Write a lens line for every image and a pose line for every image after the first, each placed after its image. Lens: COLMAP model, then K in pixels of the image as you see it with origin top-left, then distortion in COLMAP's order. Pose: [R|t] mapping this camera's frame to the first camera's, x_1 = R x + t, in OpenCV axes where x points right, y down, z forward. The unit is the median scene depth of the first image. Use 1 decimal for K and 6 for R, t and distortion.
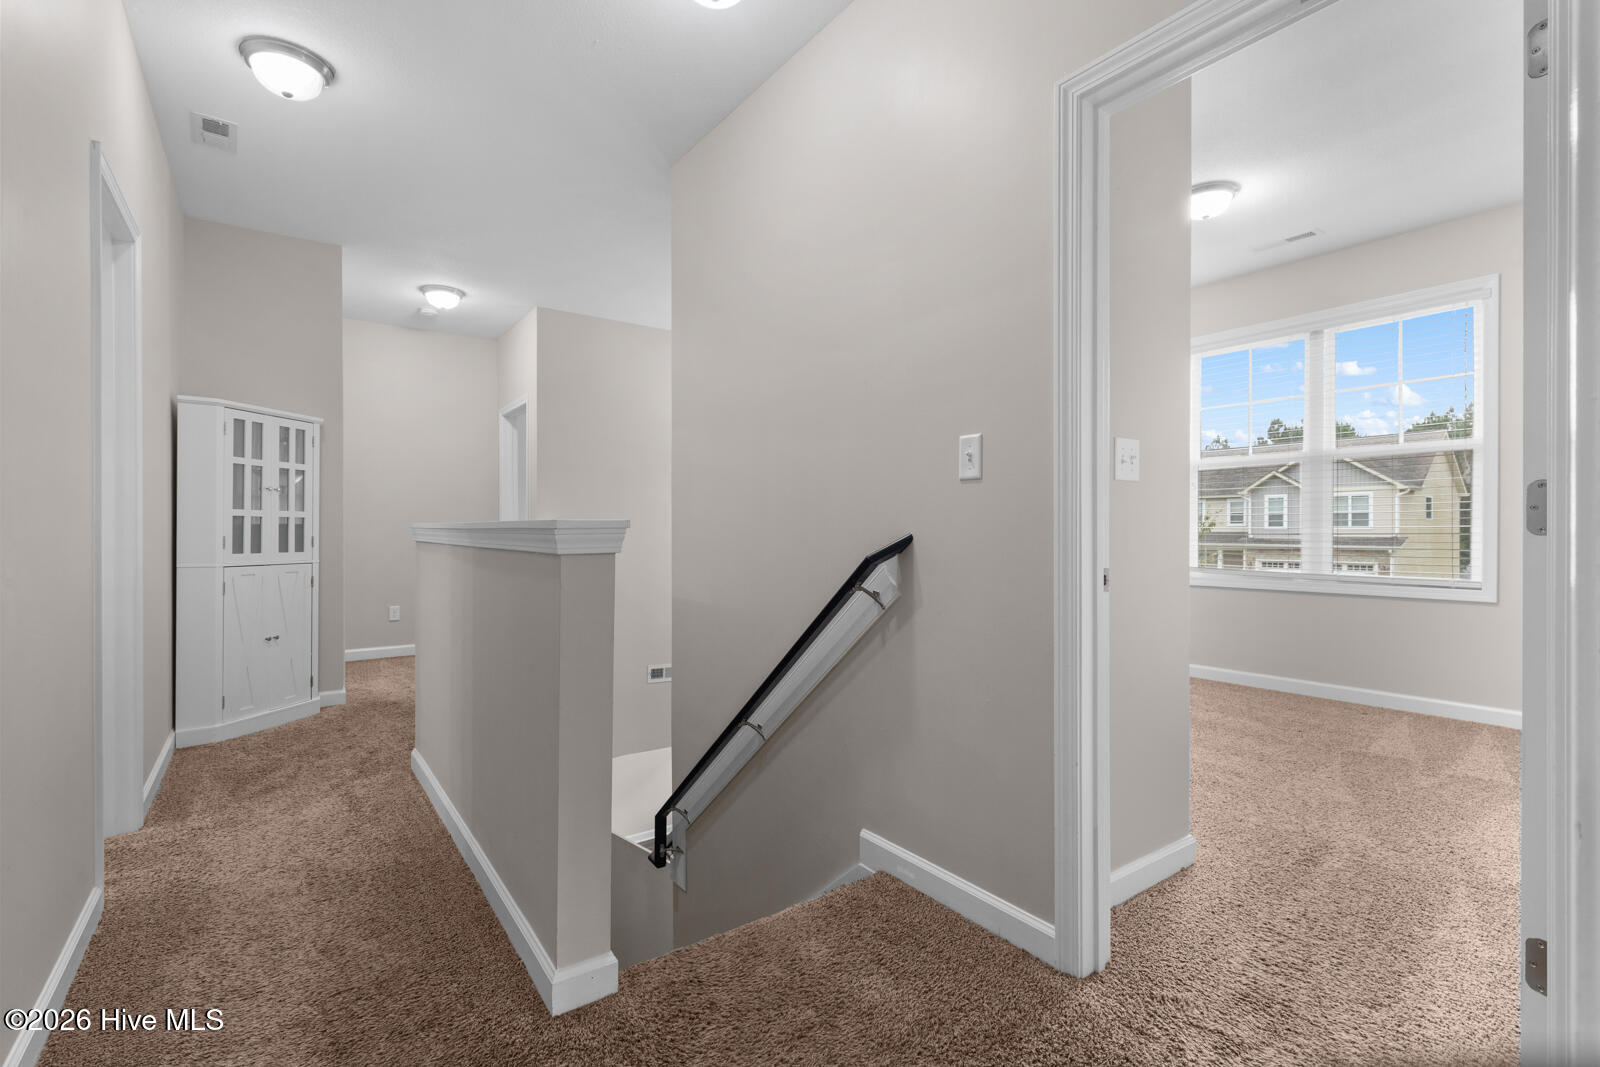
lens RADIAL K [[726.2, 0, 794.6], [0, 726.2, 540.5], [0, 0, 1]] dist [0.003435, -0.000098]
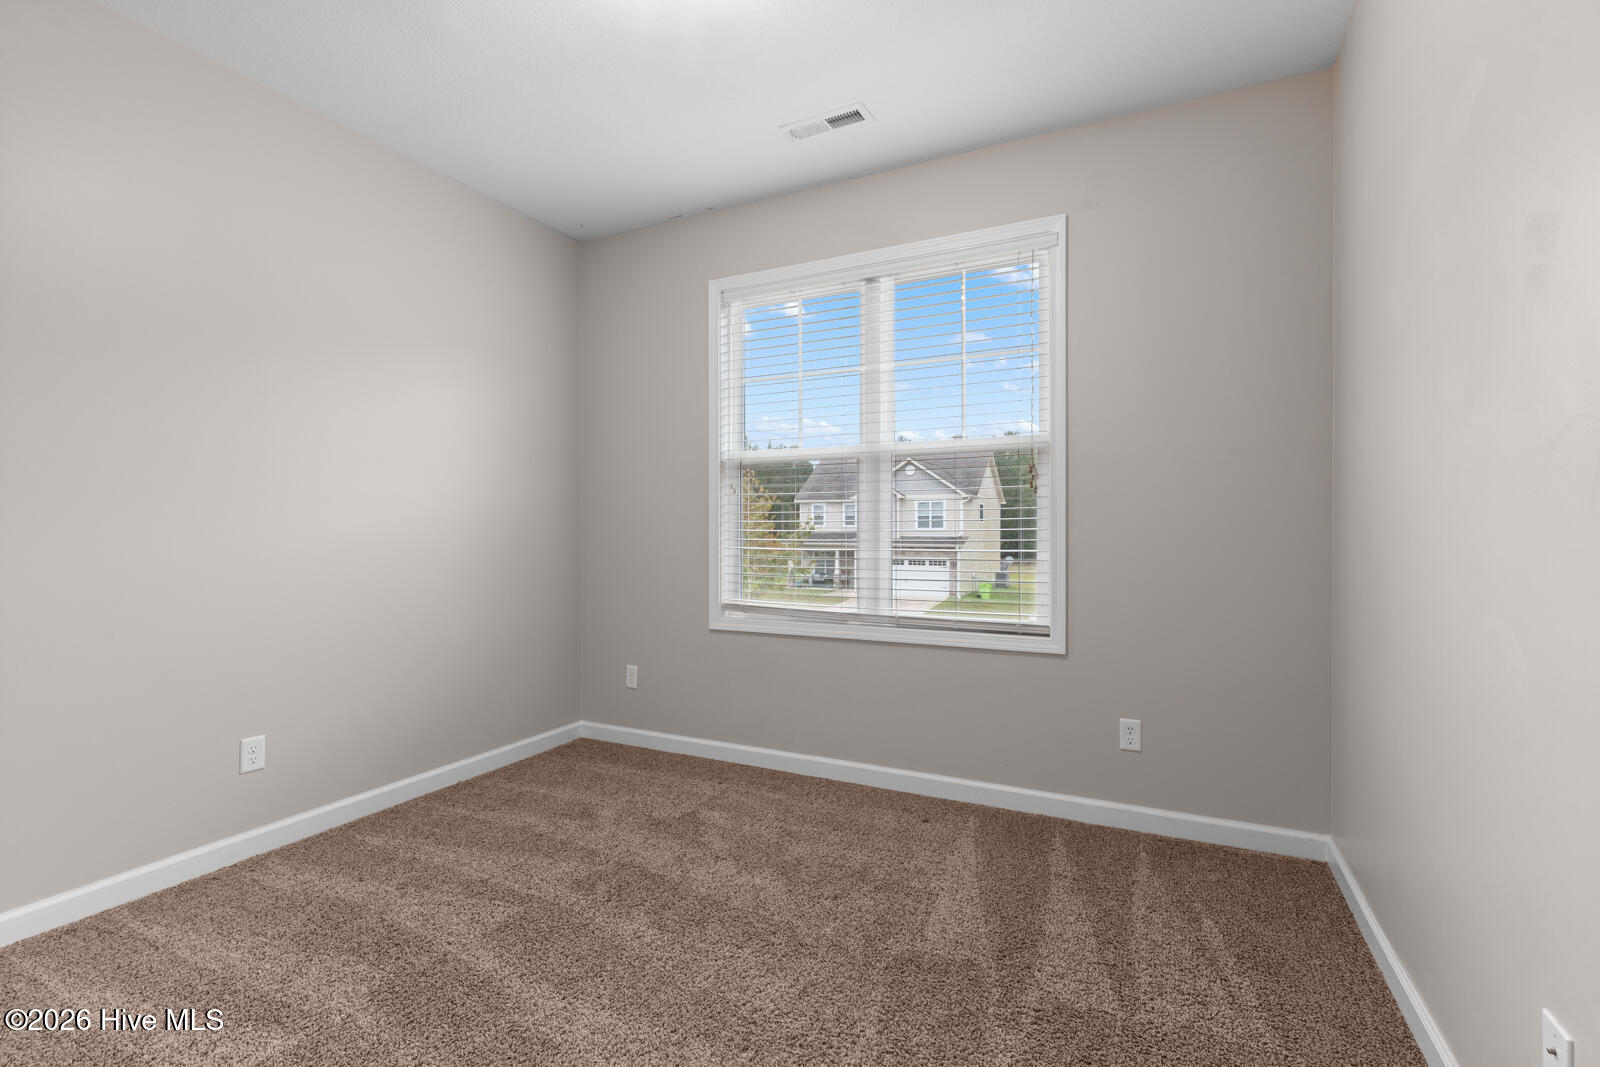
lens RADIAL K [[726.2, 0, 807.0], [0, 726.2, 536.3], [0, 0, 1]] dist [0.003435, -0.000098]
pose [[0.886265, -0.002776, 0.463171, 0.182116], [0.004171, 0.999989, -0.001988, -0.017365], [-0.463161, 0.003694, 0.886267, 0.219233]]
